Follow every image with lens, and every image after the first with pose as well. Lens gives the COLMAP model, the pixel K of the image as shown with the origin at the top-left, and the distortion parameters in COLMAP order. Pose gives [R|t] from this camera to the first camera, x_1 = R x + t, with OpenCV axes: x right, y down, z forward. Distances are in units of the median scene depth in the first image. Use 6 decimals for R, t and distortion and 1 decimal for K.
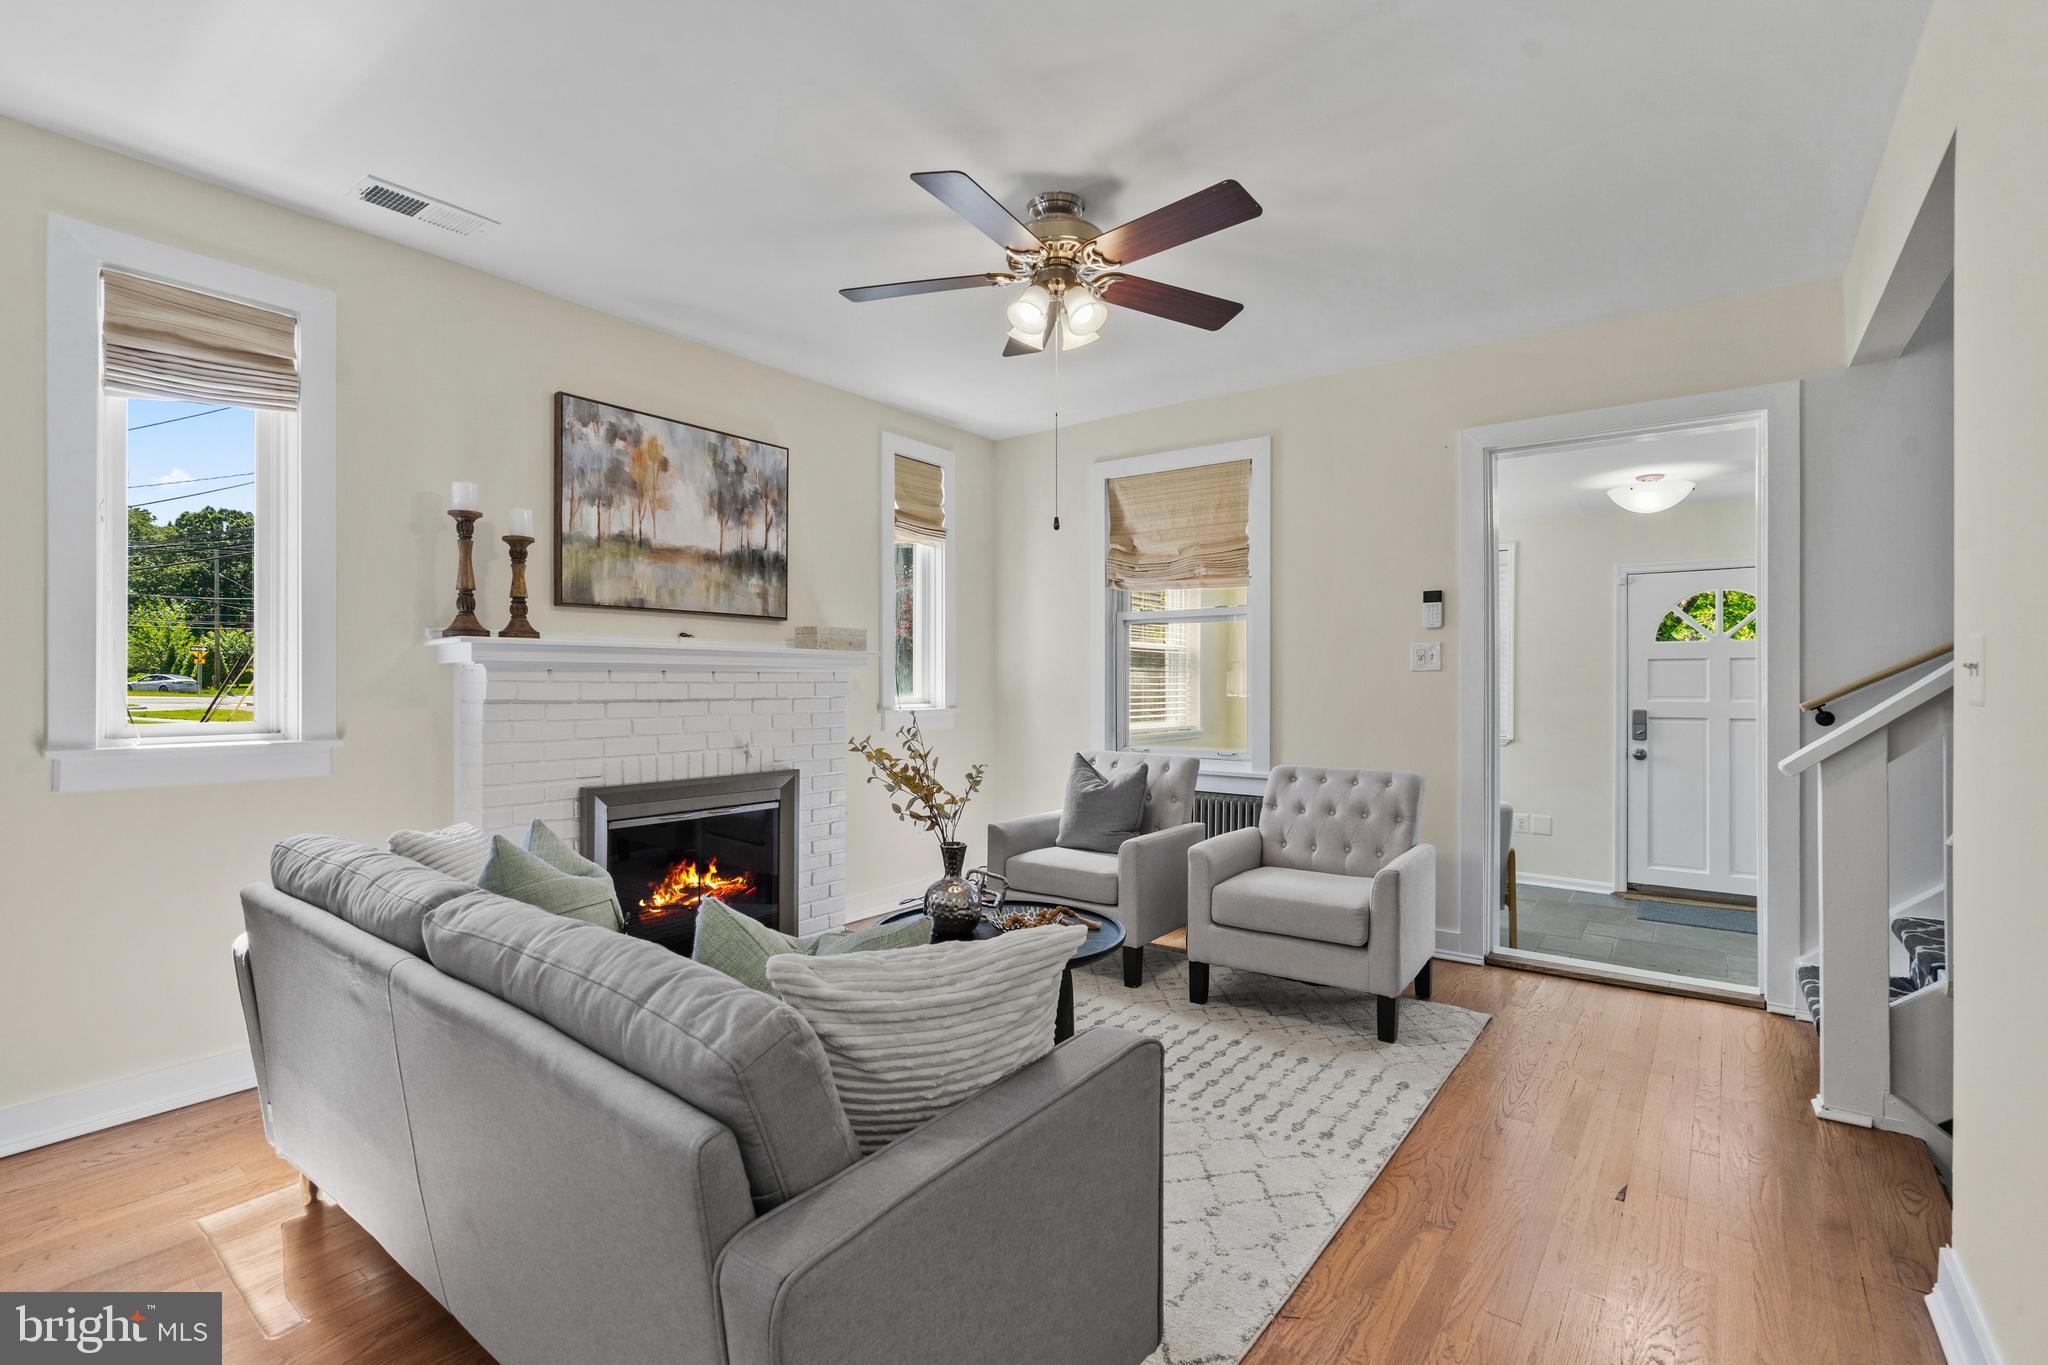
lens RADIAL K [[921.4, 0, 1021.2], [0, 921.4, 678.6], [0, 0, 1]] dist [-0.008892, 0.002679]
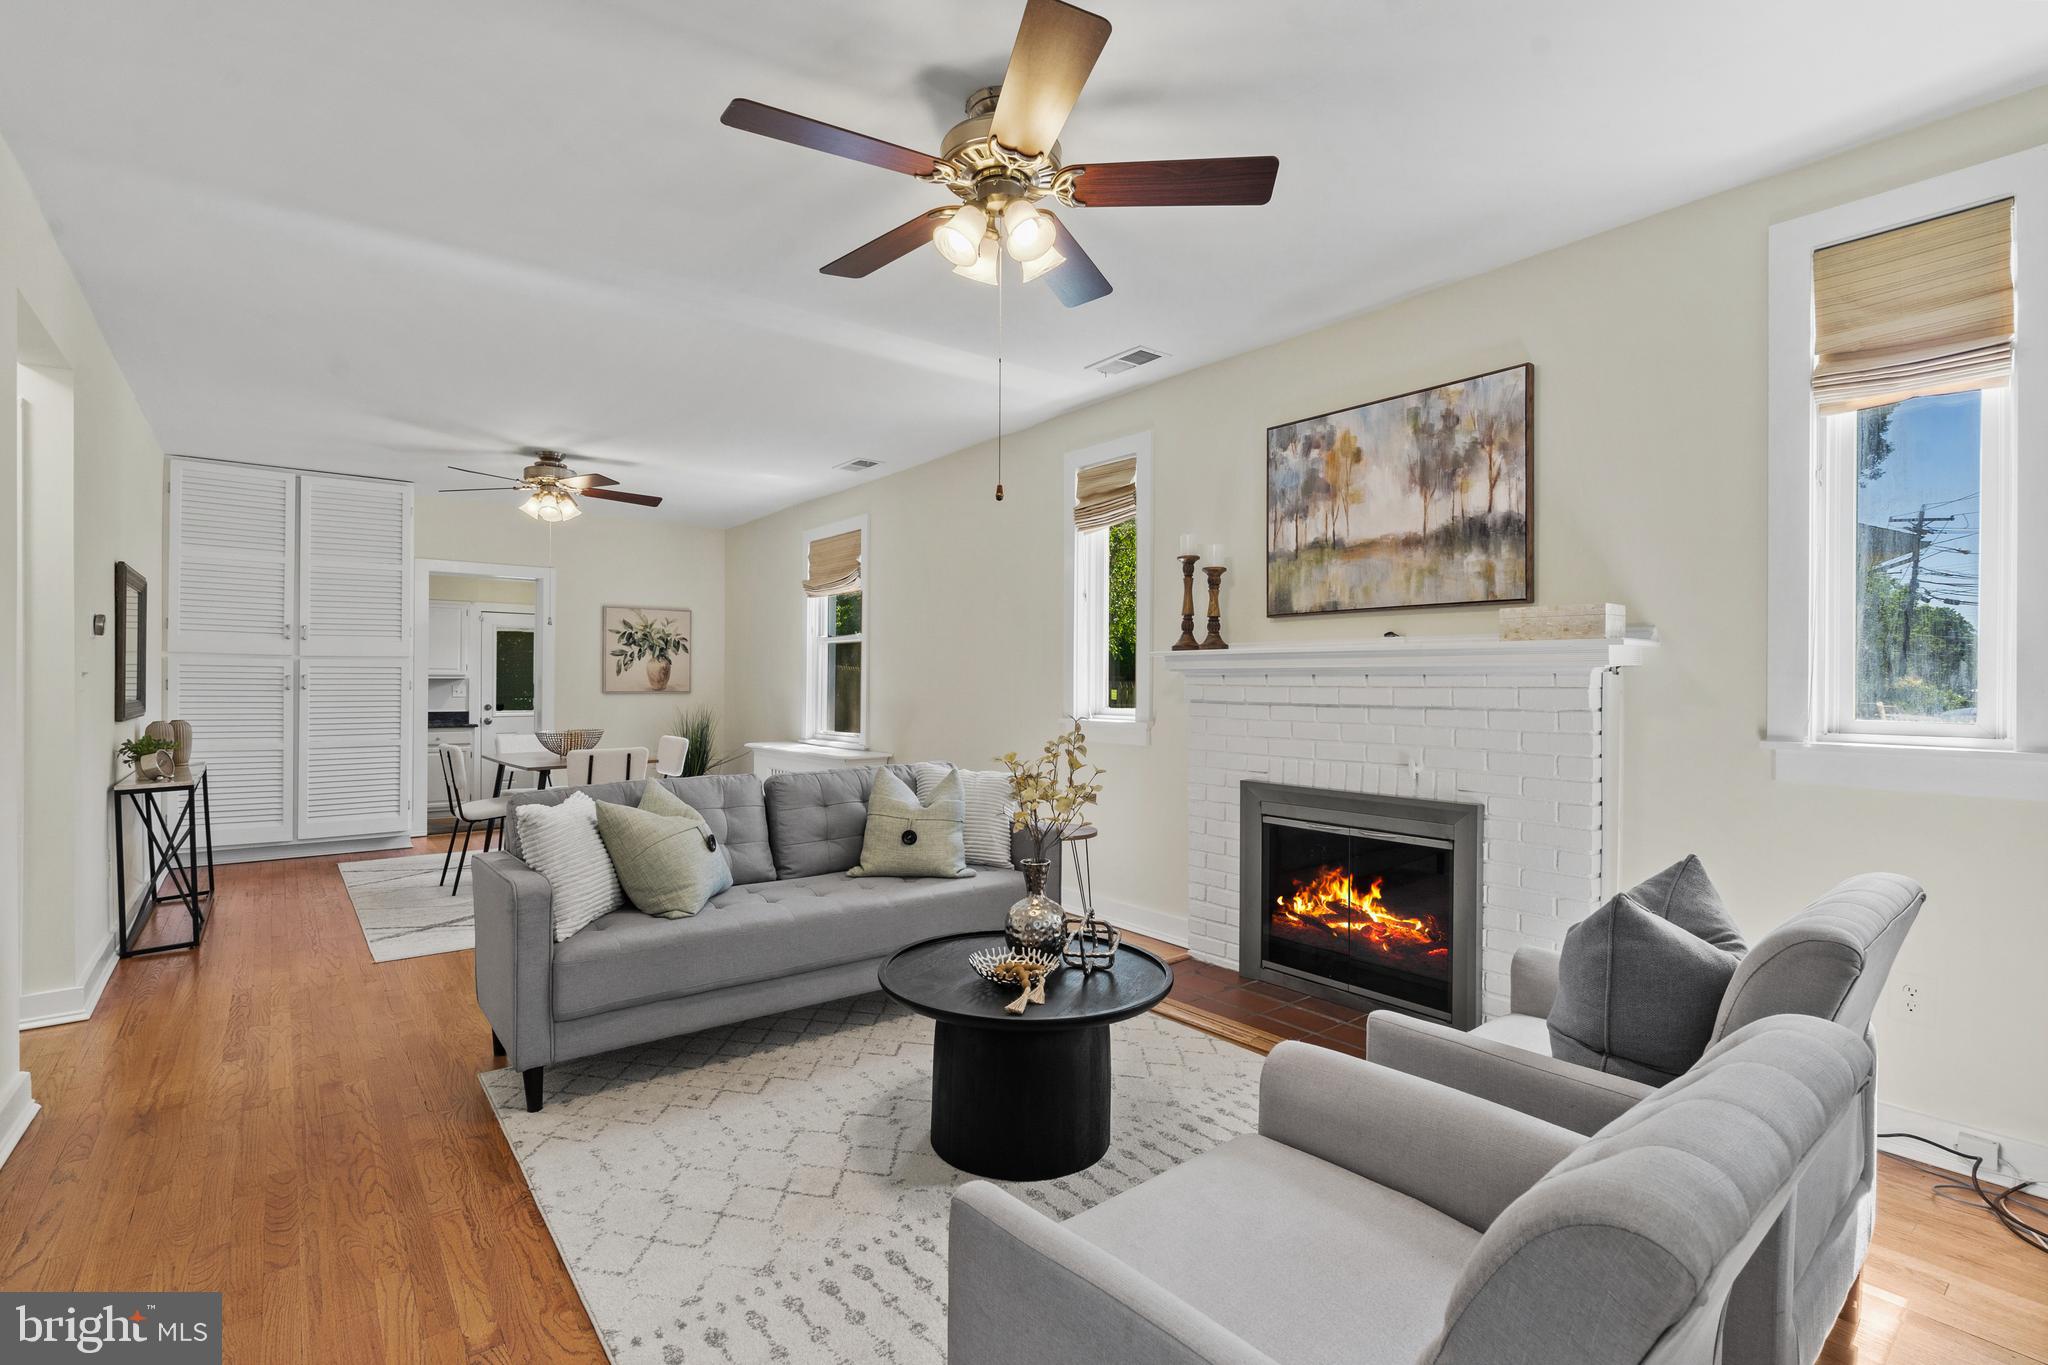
lens RADIAL K [[921.4, 0, 1028.7], [0, 921.4, 683.7], [0, 0, 1]] dist [-0.008892, 0.002679]
pose [[-0.228483, 0.004451, -0.973538, 0.602516], [0.004742, 0.999983, 0.003459, -0.003500], [0.973536, -0.003826, -0.228501, 0.876938]]
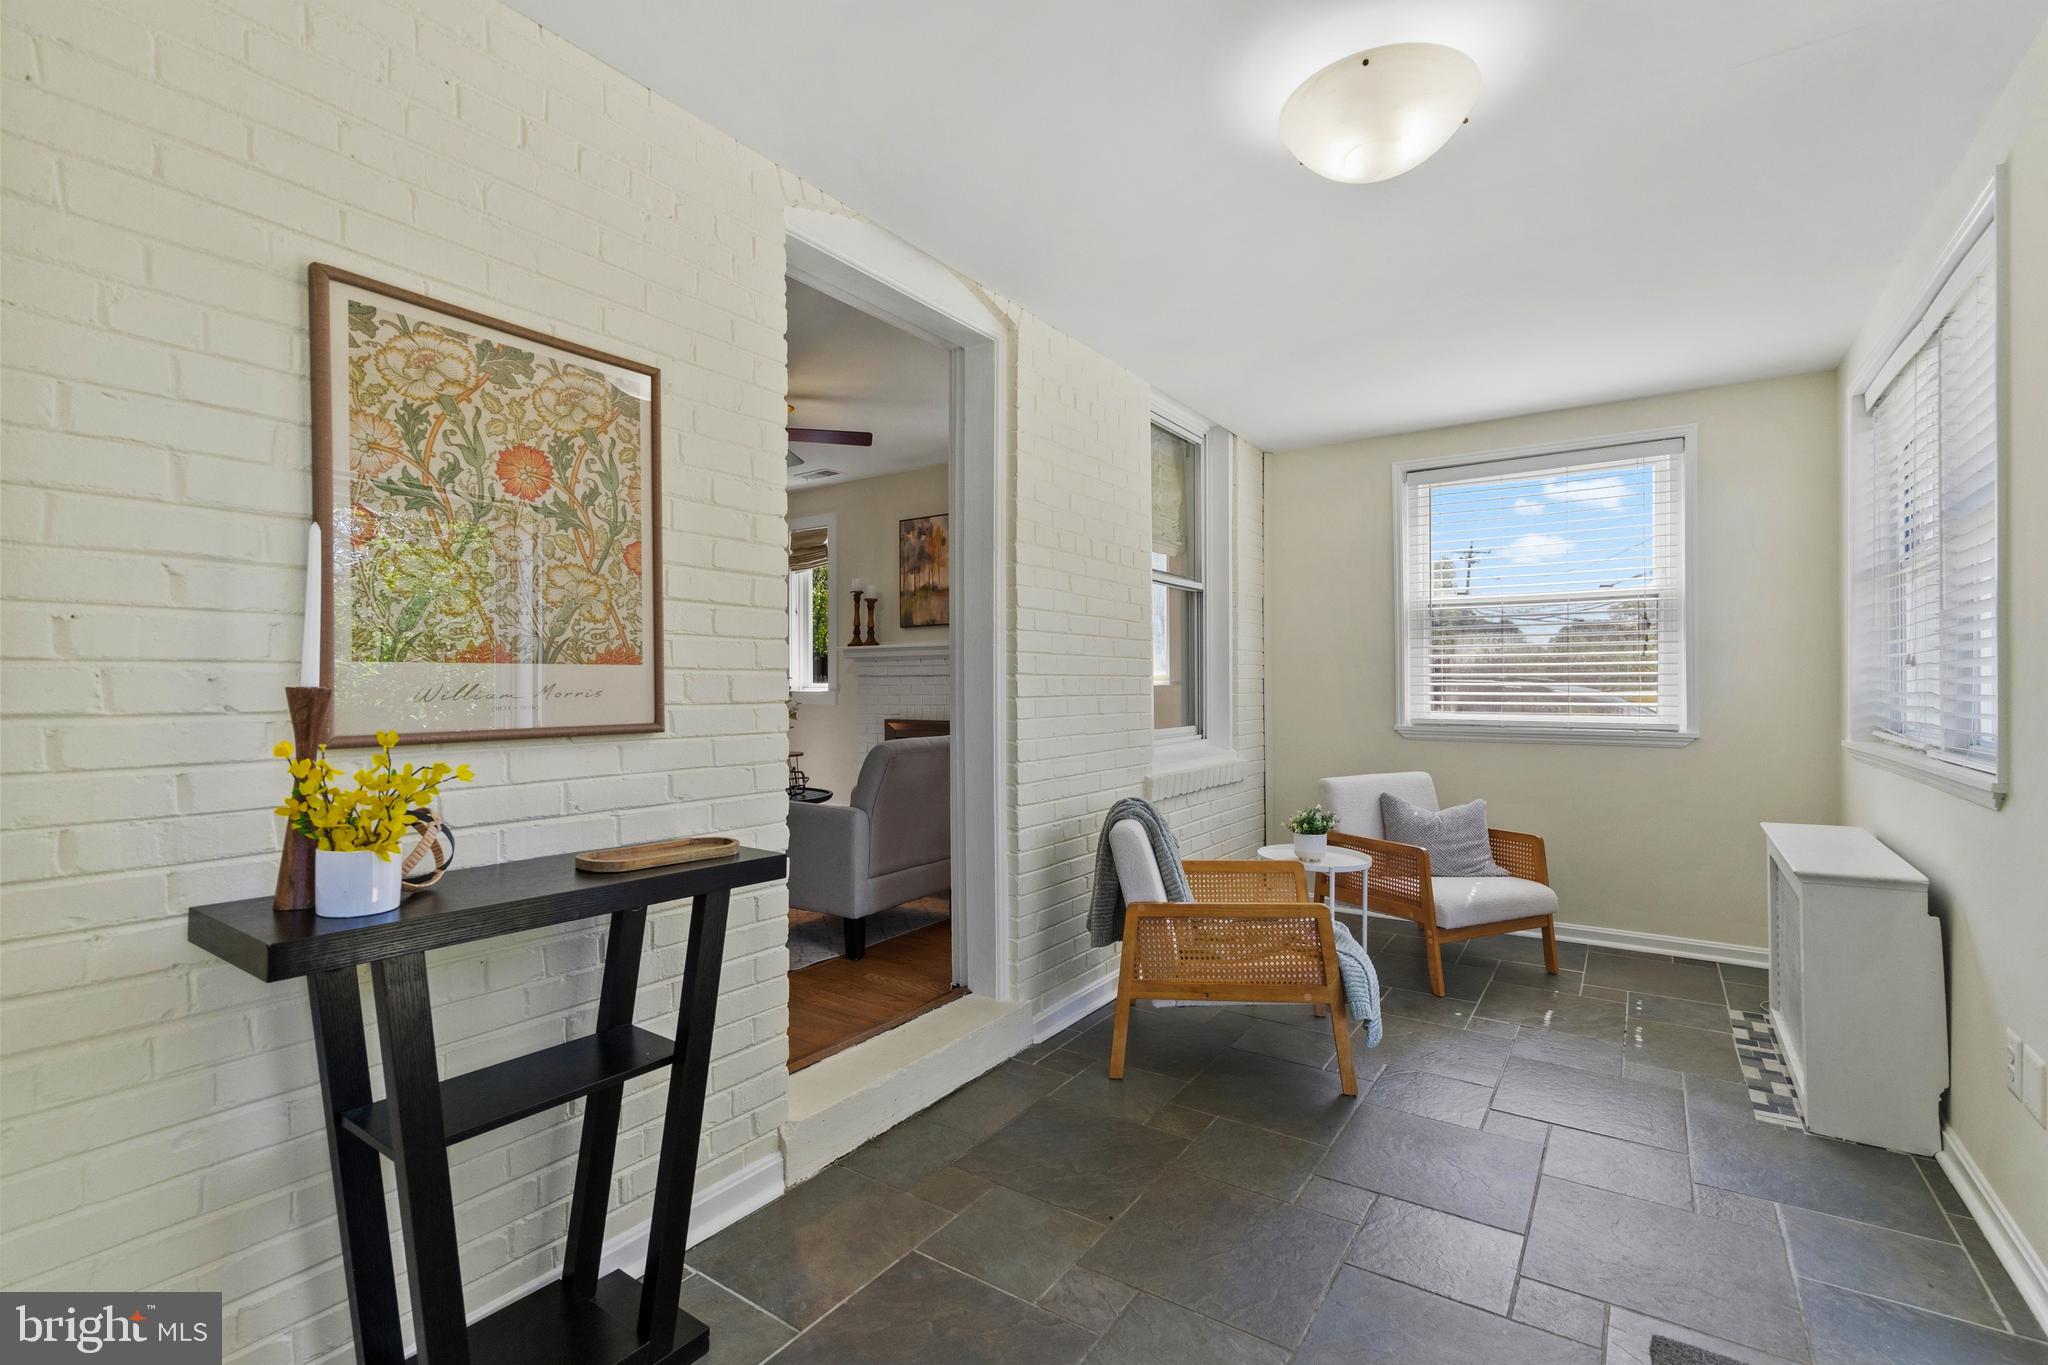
lens RADIAL K [[921.4, 0, 1006.8], [0, 921.4, 681.6], [0, 0, 1]] dist [-0.008892, 0.002679]
pose [[0.046957, 0.003453, -0.998891, 1.361492], [0.014945, 0.999880, 0.004159, 0.029392], [0.998785, -0.015123, 0.046899, 1.023140]]
